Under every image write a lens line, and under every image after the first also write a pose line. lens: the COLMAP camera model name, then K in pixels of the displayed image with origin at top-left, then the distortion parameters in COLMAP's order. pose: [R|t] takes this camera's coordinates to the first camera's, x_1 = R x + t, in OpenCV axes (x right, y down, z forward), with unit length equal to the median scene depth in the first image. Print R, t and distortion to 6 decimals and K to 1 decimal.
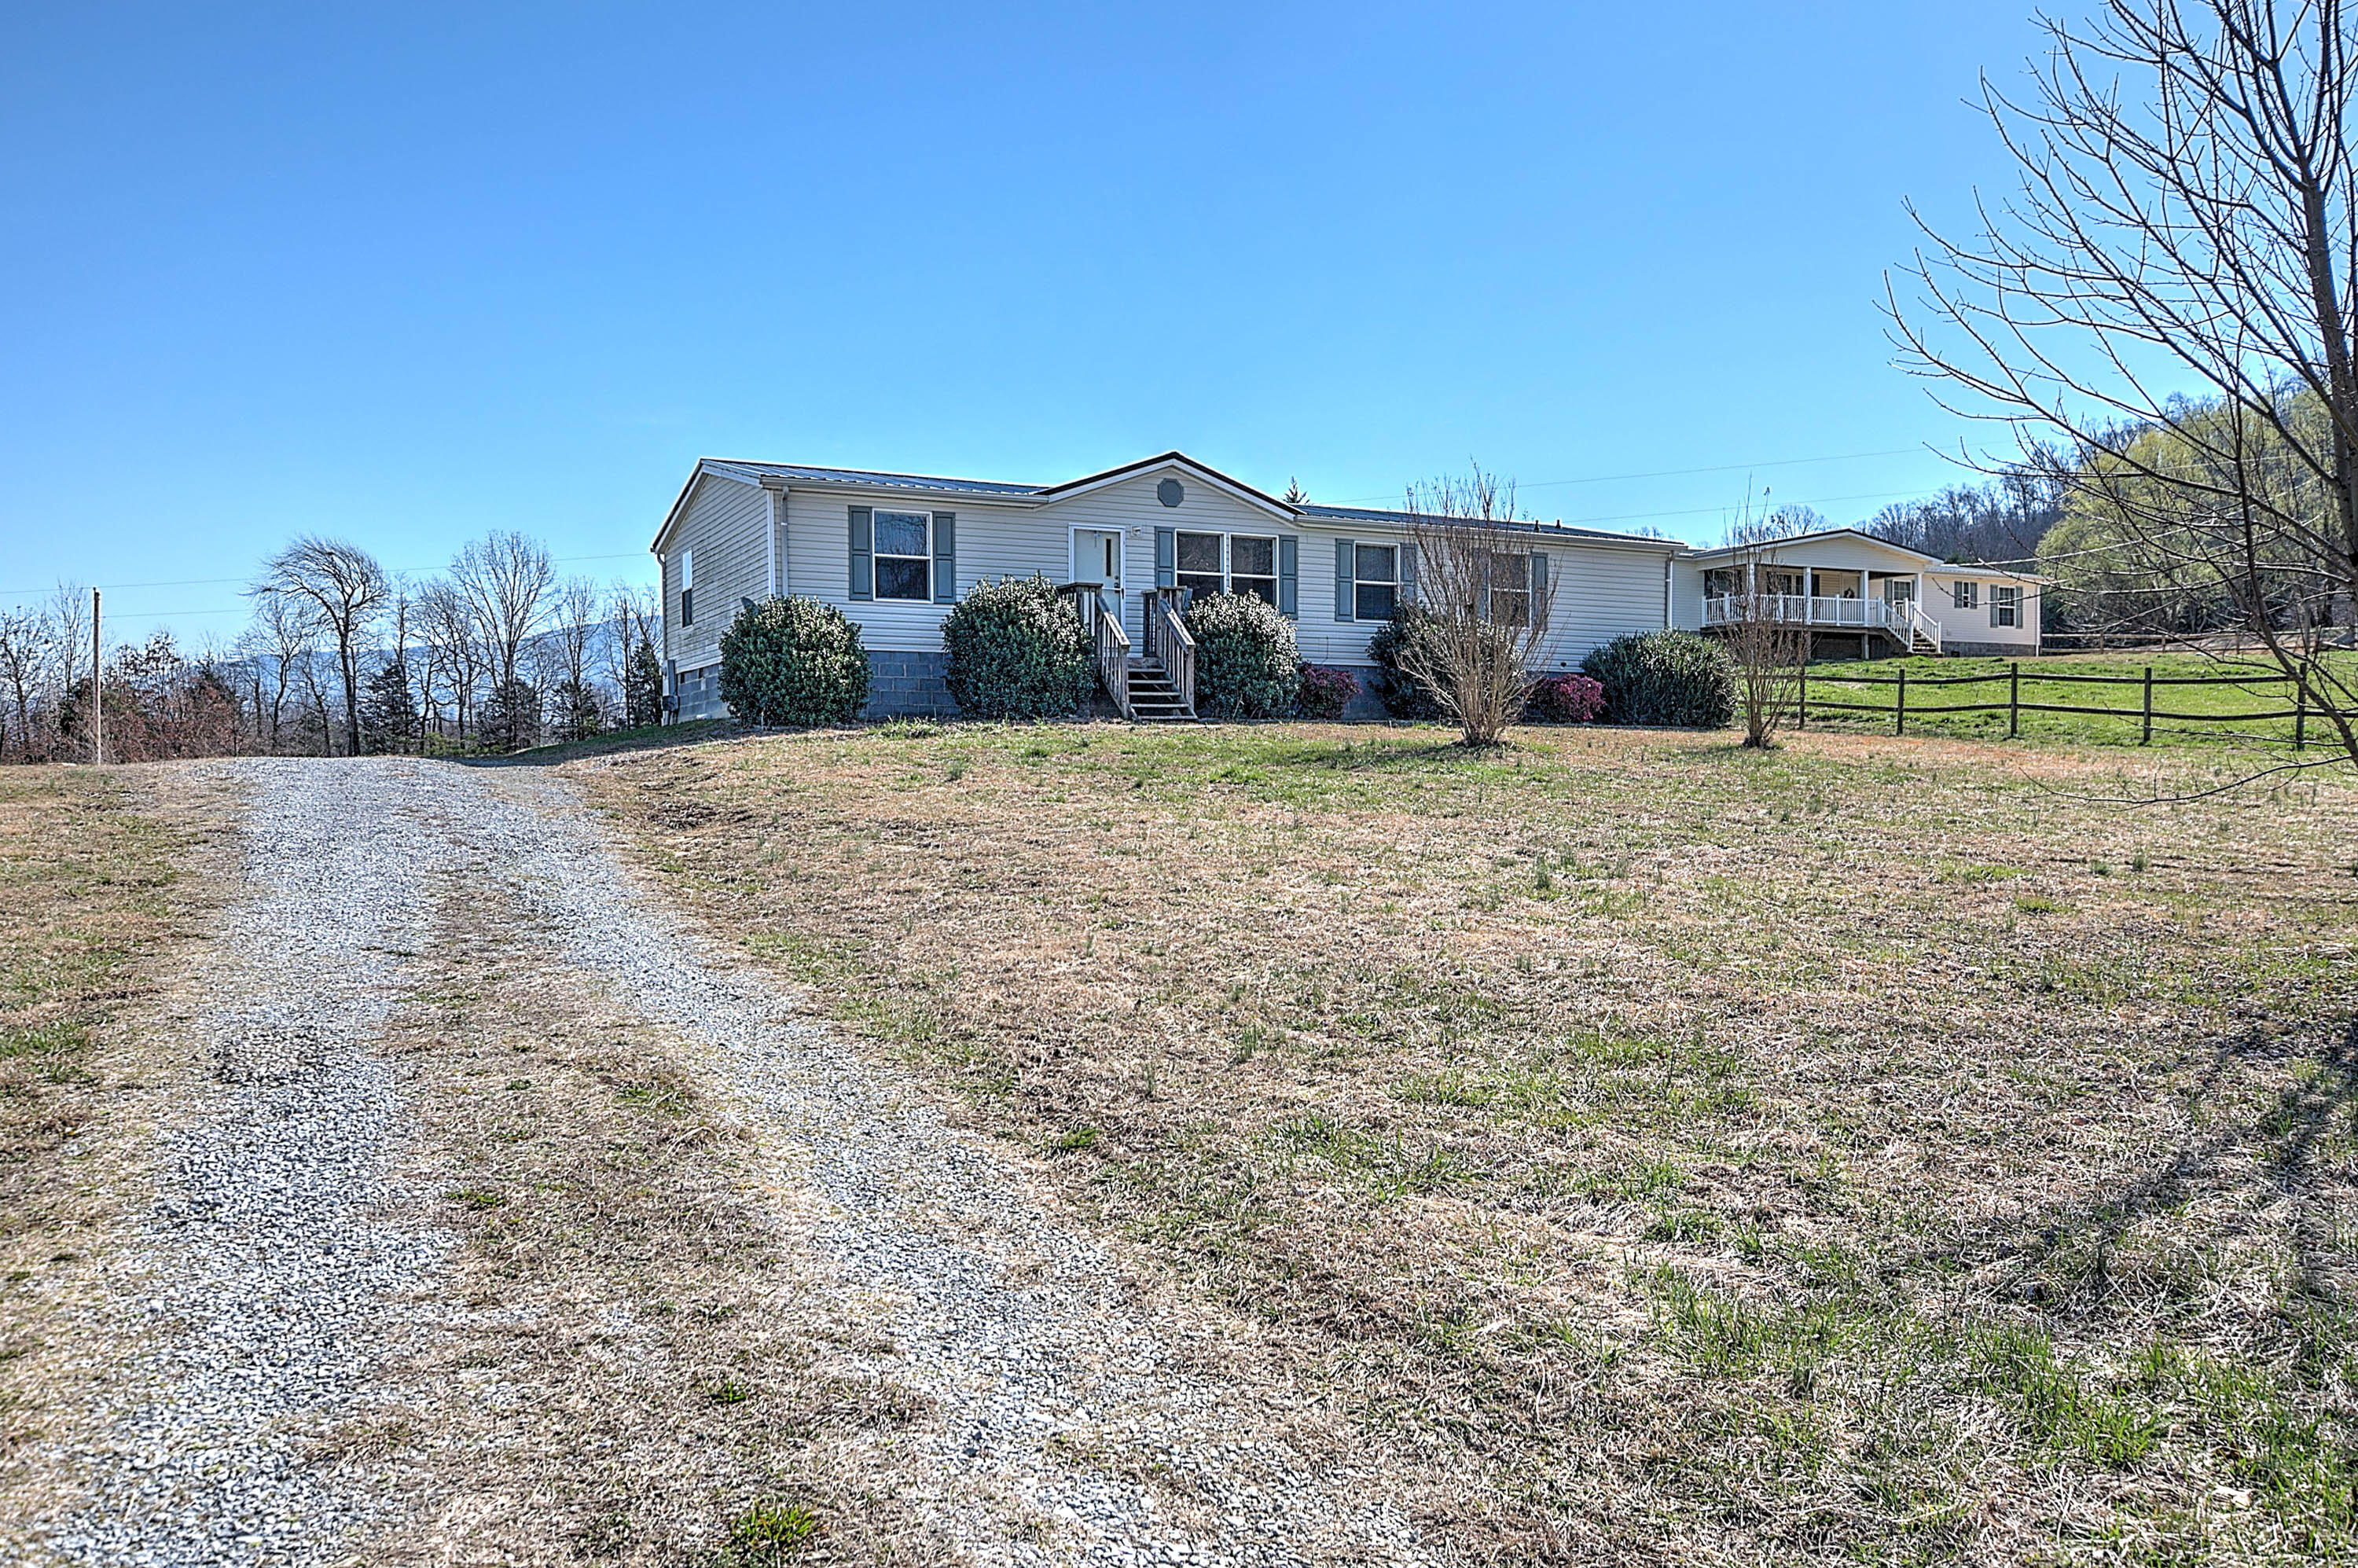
lens RADIAL K [[1737.9, 0, 1168.9], [0, 1737.9, 781.5], [0, 0, 1]] dist [0.015729, 0.018721]
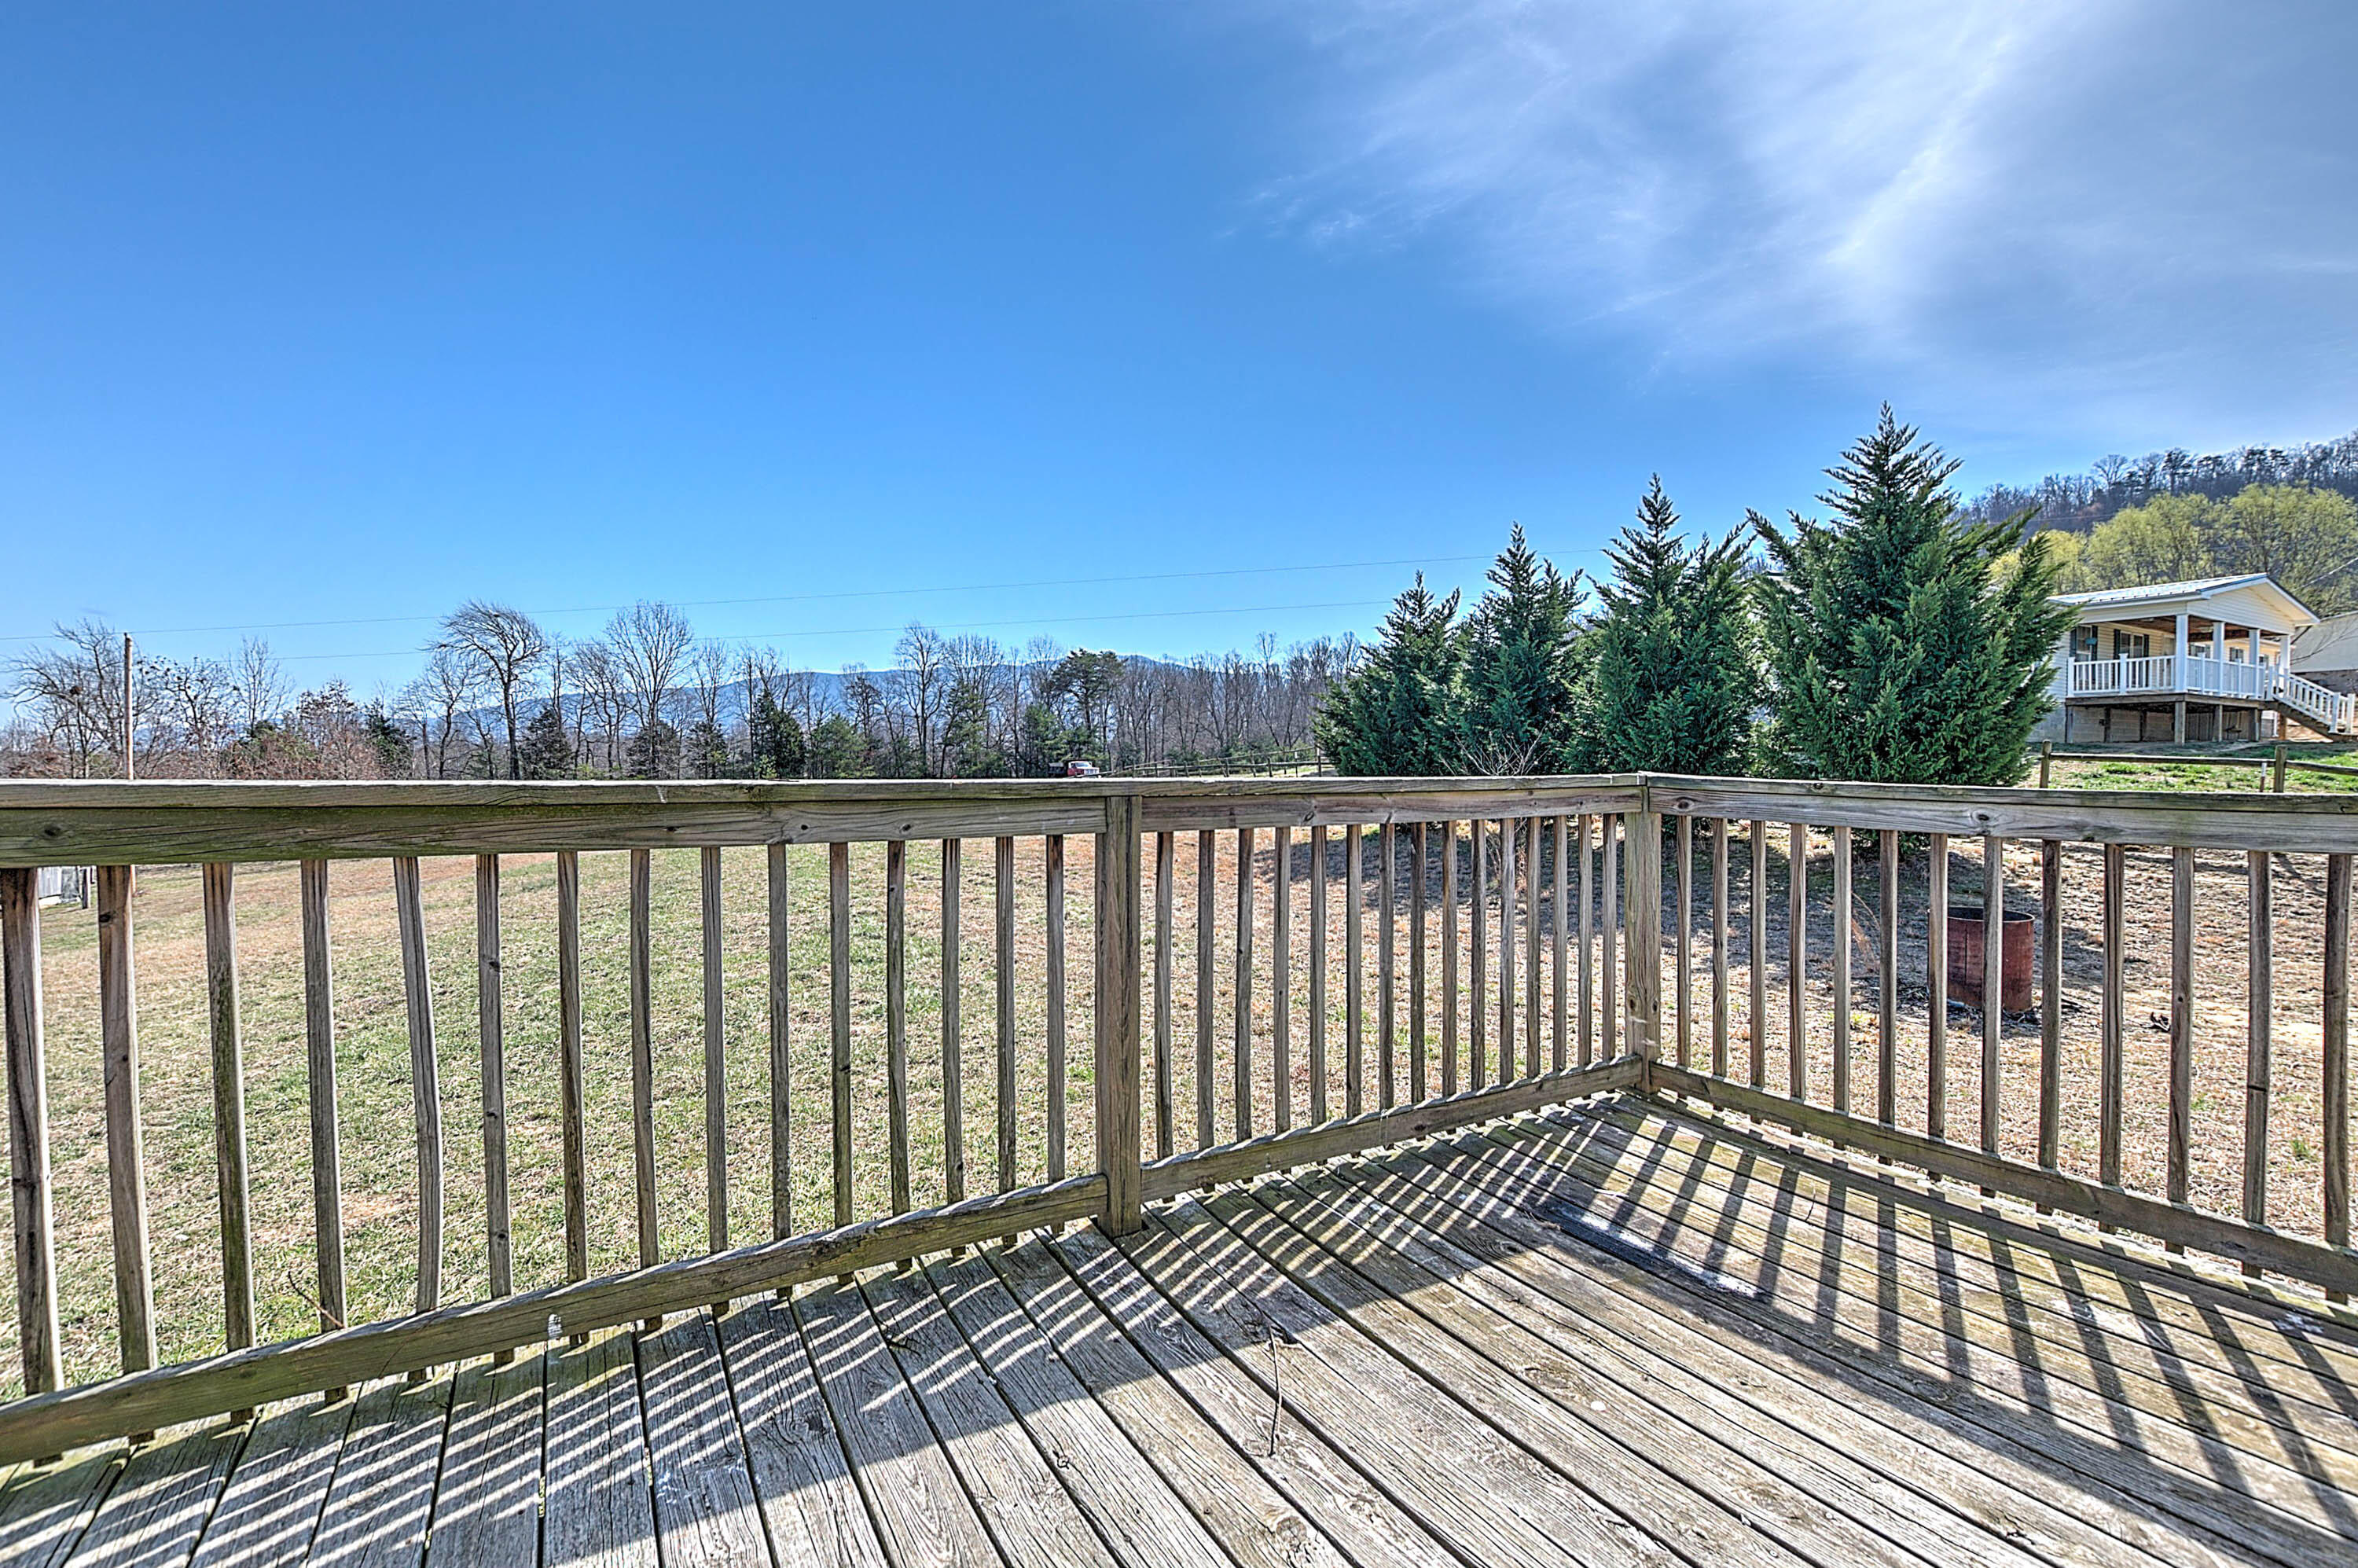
lens RADIAL K [[1009.8, 0, 1183.0], [0, 1009.8, 775.0], [0, 0, 1]] dist [-0.018497, 0.000751]
pose [[0.997320, 0.003988, 0.073051, -0.224218], [-0.004190, 0.999988, 0.002614, -0.094613], [-0.073040, -0.002913, 0.997325, 1.052877]]
